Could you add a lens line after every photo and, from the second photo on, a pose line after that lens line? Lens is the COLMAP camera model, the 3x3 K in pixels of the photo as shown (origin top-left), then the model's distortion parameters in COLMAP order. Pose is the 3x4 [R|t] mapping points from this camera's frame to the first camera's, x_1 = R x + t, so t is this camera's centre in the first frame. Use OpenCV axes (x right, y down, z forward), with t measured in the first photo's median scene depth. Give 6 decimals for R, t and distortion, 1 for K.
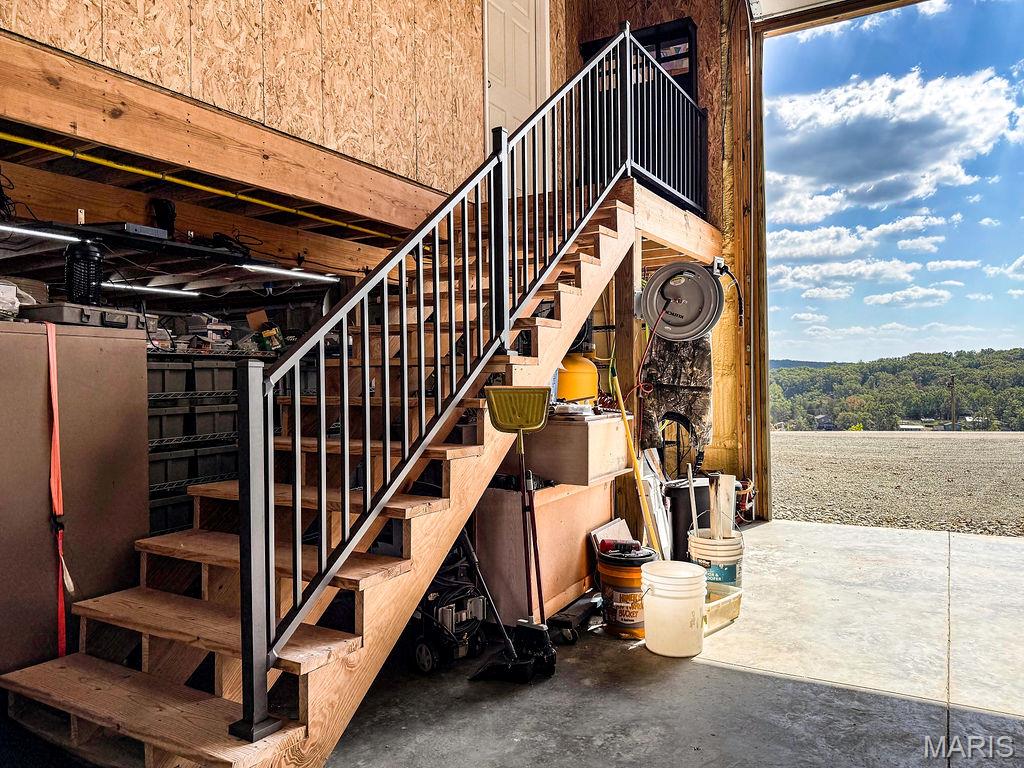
lens RADIAL K [[731.4, 0, 516.2], [0, 731.4, 381.9], [0, 0, 1]] dist [0.043976, -0.048649]
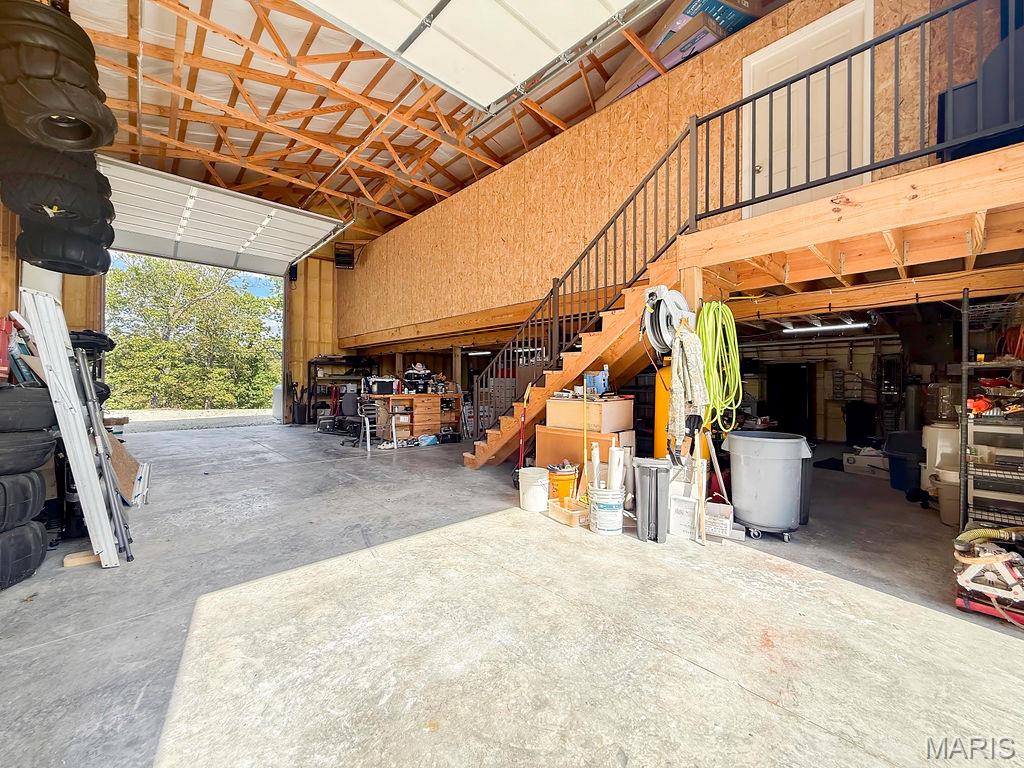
lens RADIAL K [[413.1, 0, 511.4], [0, 413.1, 381.2], [0, 0, 1]] dist [0.001047, -0.000607]
pose [[-0.287234, 0.007503, -0.957831, 1.203469], [-0.009016, 0.999904, 0.010536, -0.009000], [0.957818, 0.011662, -0.287138, 1.128672]]
